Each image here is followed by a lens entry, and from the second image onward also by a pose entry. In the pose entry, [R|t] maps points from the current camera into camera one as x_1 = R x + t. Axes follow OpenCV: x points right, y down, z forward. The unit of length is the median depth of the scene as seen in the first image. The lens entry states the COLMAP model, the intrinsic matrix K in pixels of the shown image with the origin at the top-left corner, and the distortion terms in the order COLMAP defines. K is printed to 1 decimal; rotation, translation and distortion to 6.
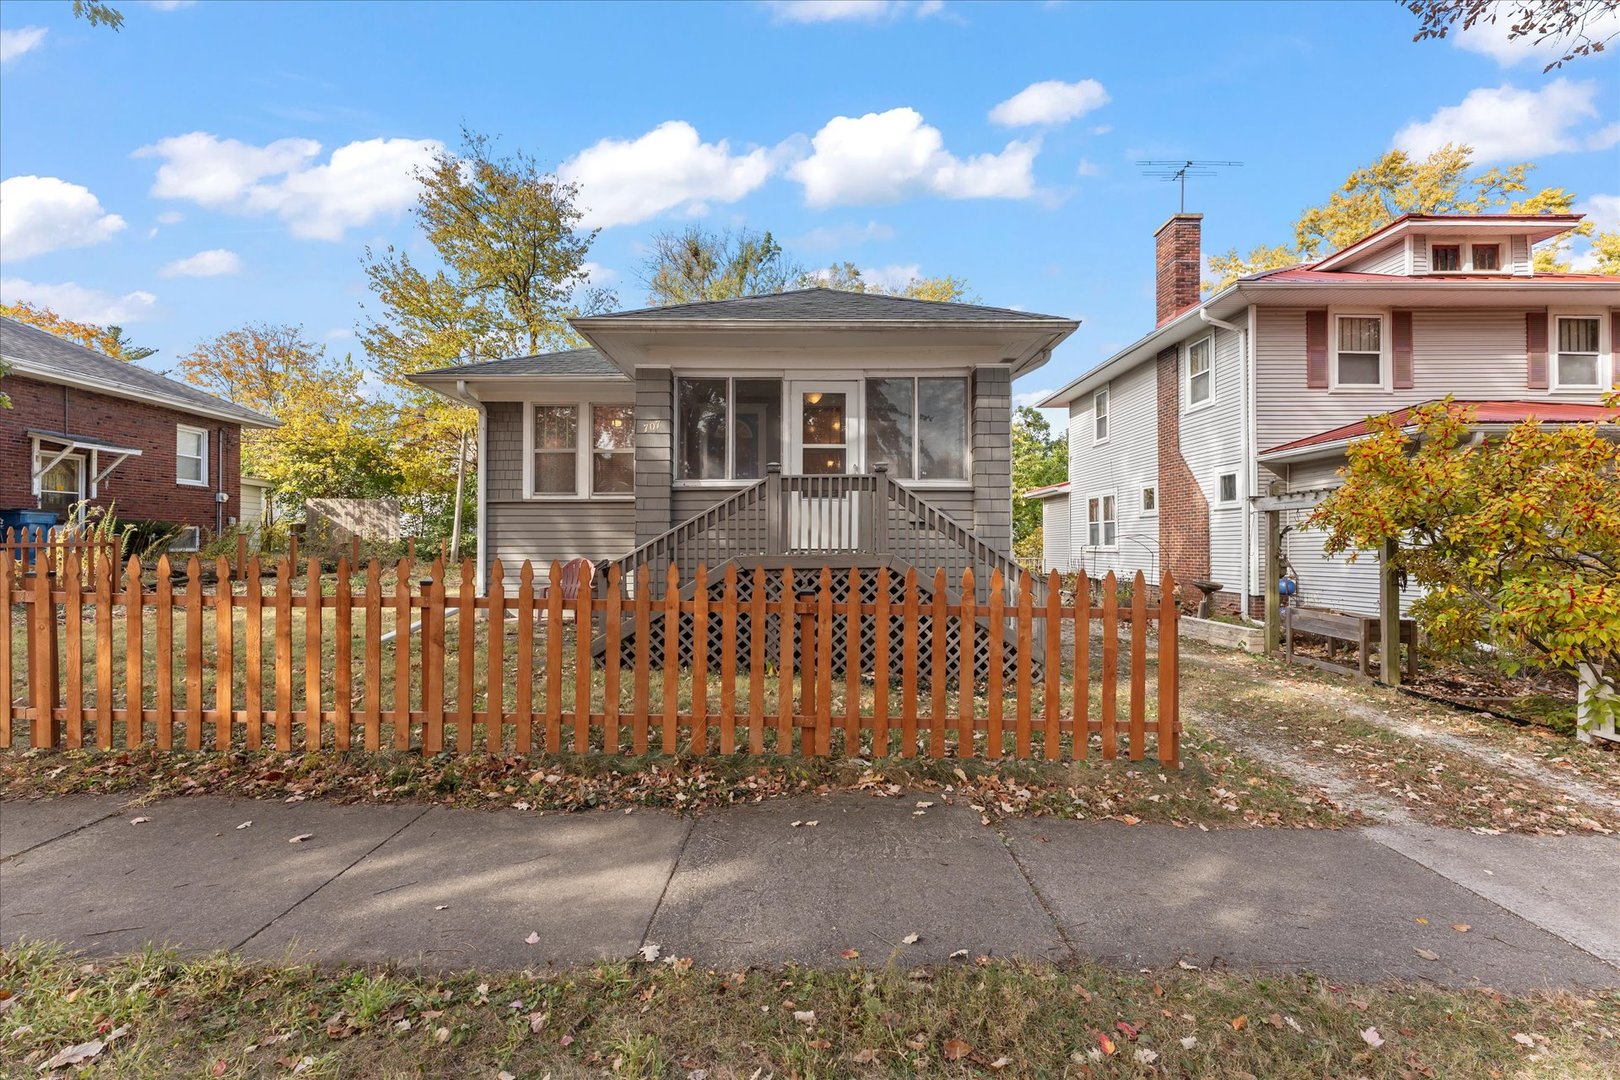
lens RADIAL K [[649.4, 0, 810.8], [0, 649.4, 537.4], [0, 0, 1]] dist [-0.001380, -0.000387]
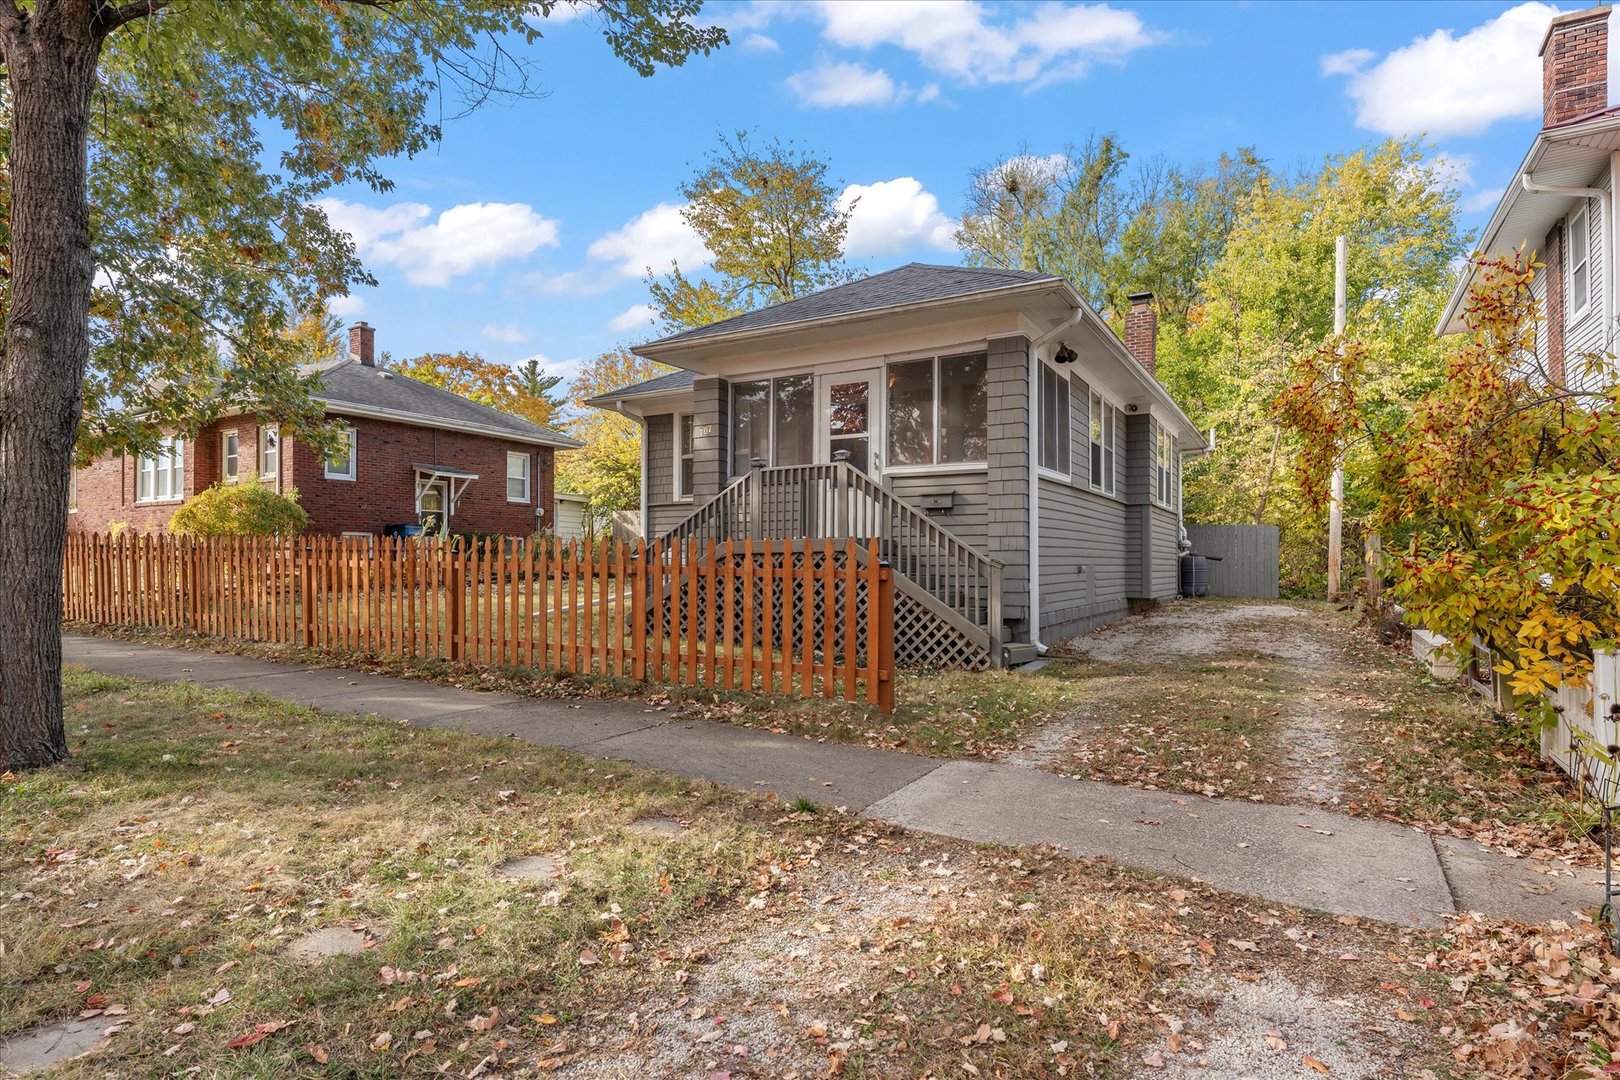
lens RADIAL K [[878.9, 0, 810.0], [0, 878.9, 540.0], [0, 0, 1]] dist [0.001866, -0.000316]
pose [[0.859770, -0.015859, -0.510435, 0.419149], [0.007188, 0.999794, -0.018956, 0.029317], [0.510631, 0.012628, 0.859707, -0.128137]]
